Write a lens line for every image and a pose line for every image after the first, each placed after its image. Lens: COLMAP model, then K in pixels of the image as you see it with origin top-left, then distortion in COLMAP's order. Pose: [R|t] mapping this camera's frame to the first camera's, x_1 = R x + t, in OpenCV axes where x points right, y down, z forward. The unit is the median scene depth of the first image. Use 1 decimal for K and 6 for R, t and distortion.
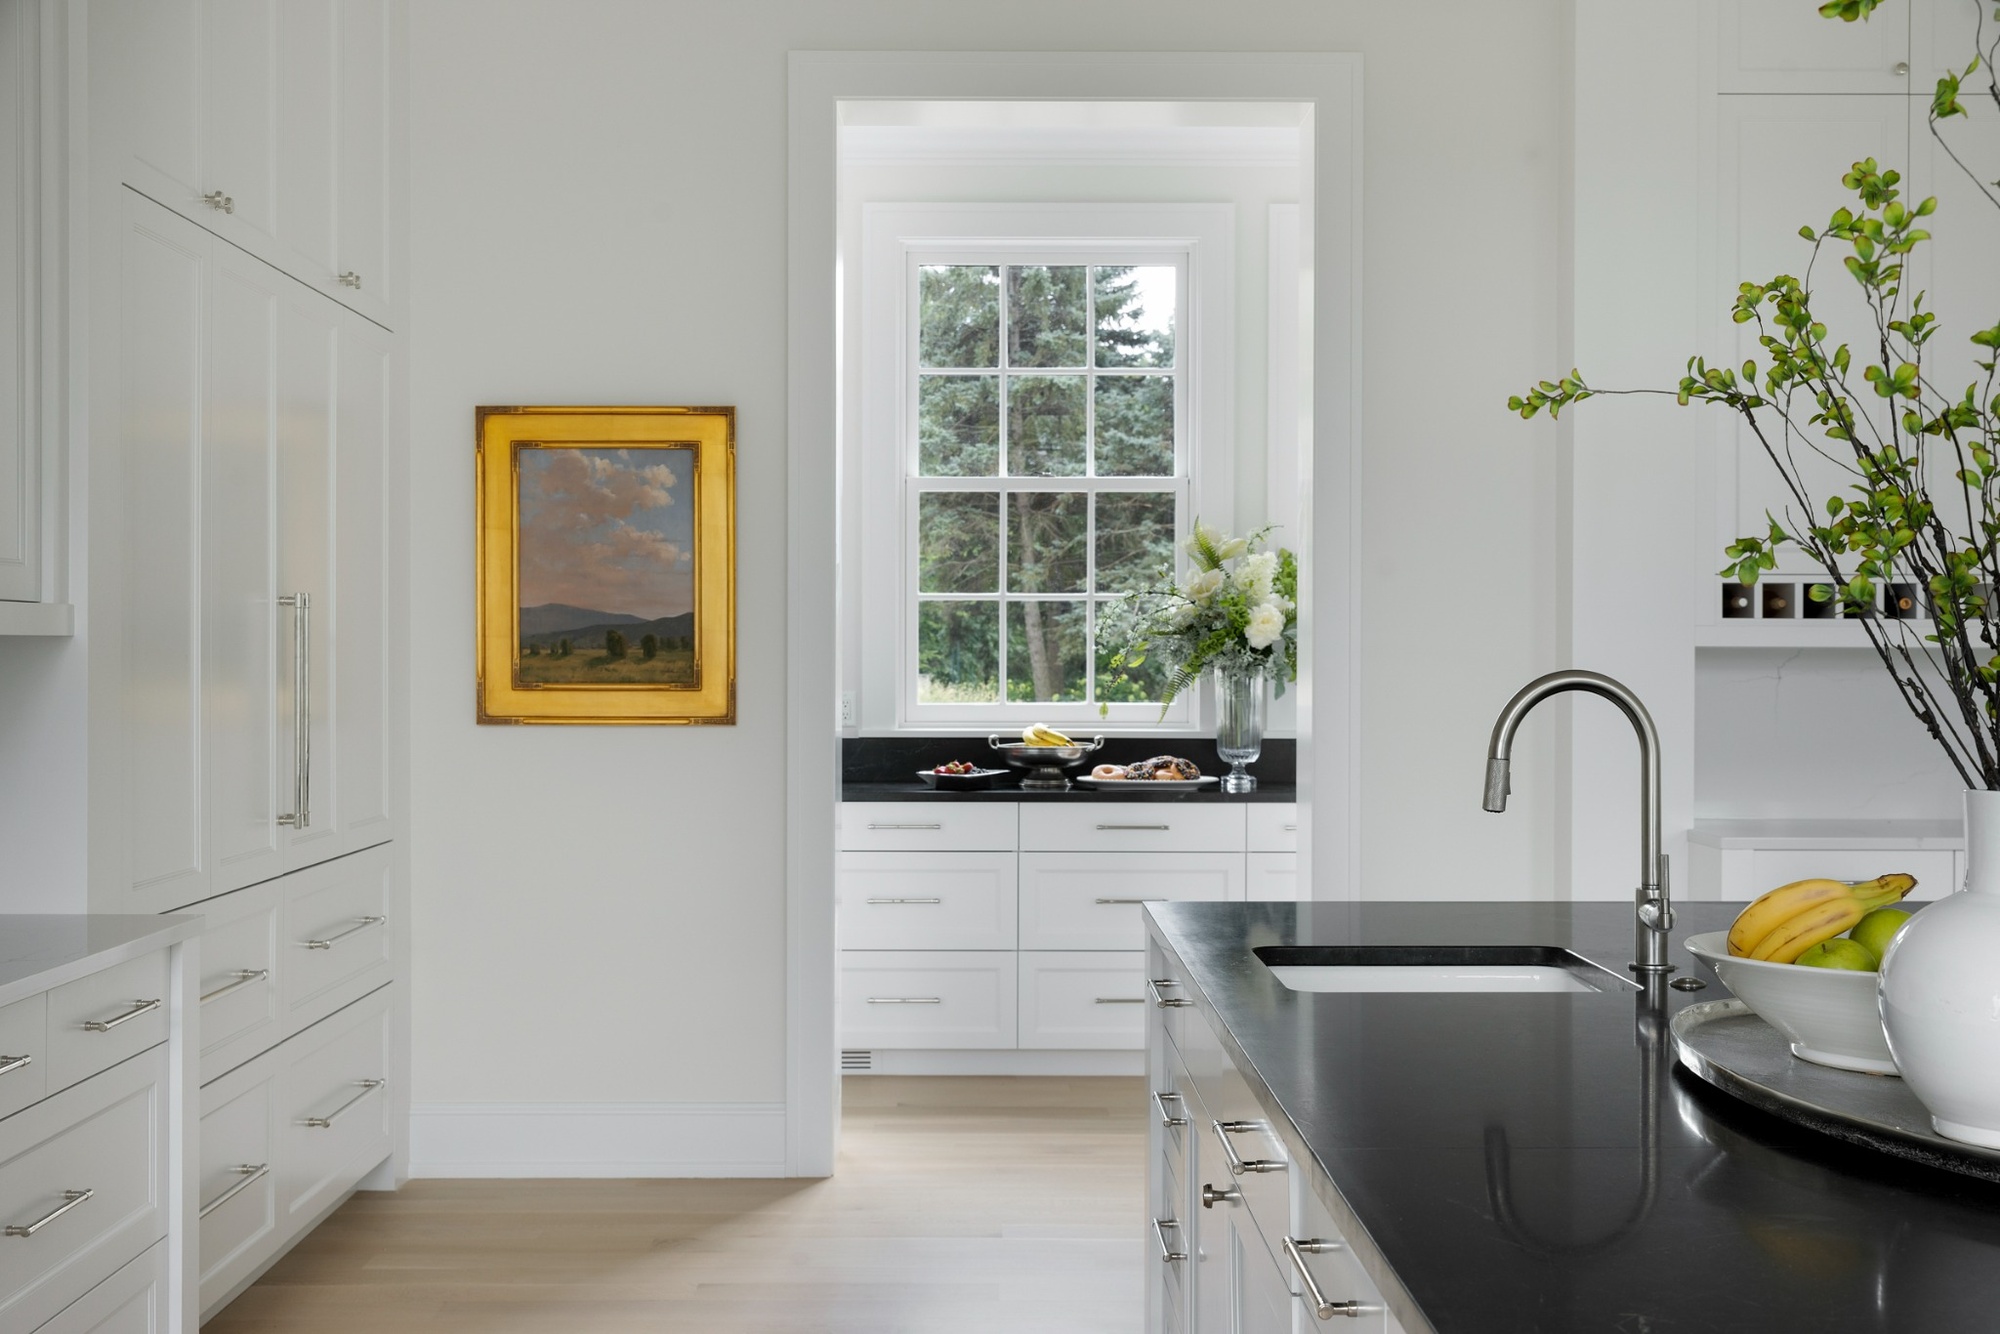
lens RADIAL K [[3560.0, 0, 1000.0], [0, 3560.0, 667.0], [0, 0, 1]] dist [0.064936, 0.020380]
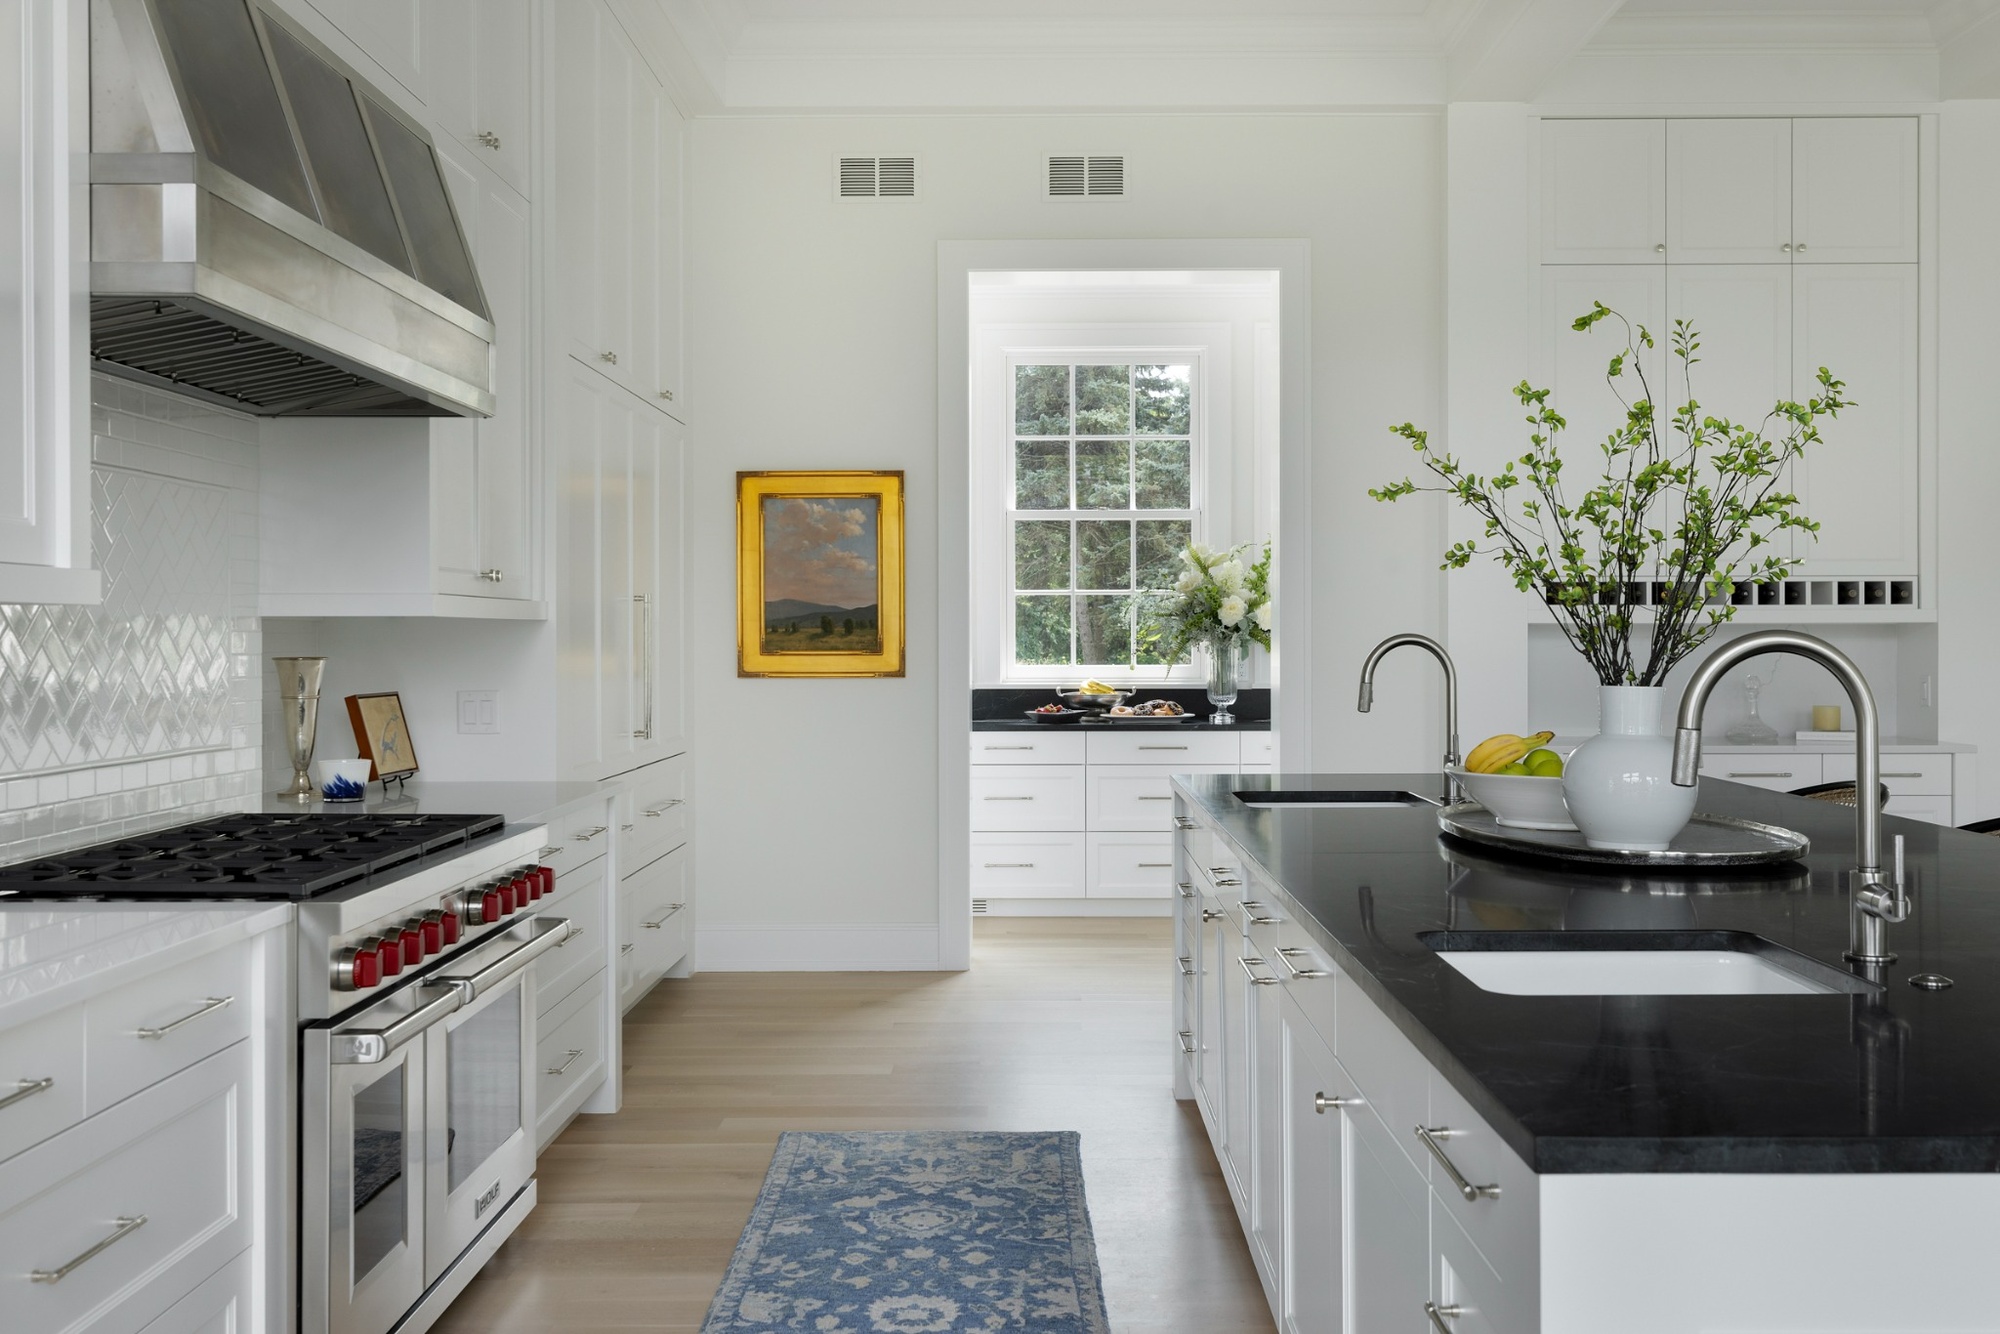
lens RADIAL K [[3329.1, 0, 1000.0], [0, 3329.1, 667.0], [0, 0, 1]] dist [0.064717, 0.110715]
pose [[0.999931, -0.004640, -0.010780, -0.017614], [0.004683, 0.999981, 0.003971, 0.006365], [0.010761, -0.004022, 0.999934, -0.440260]]
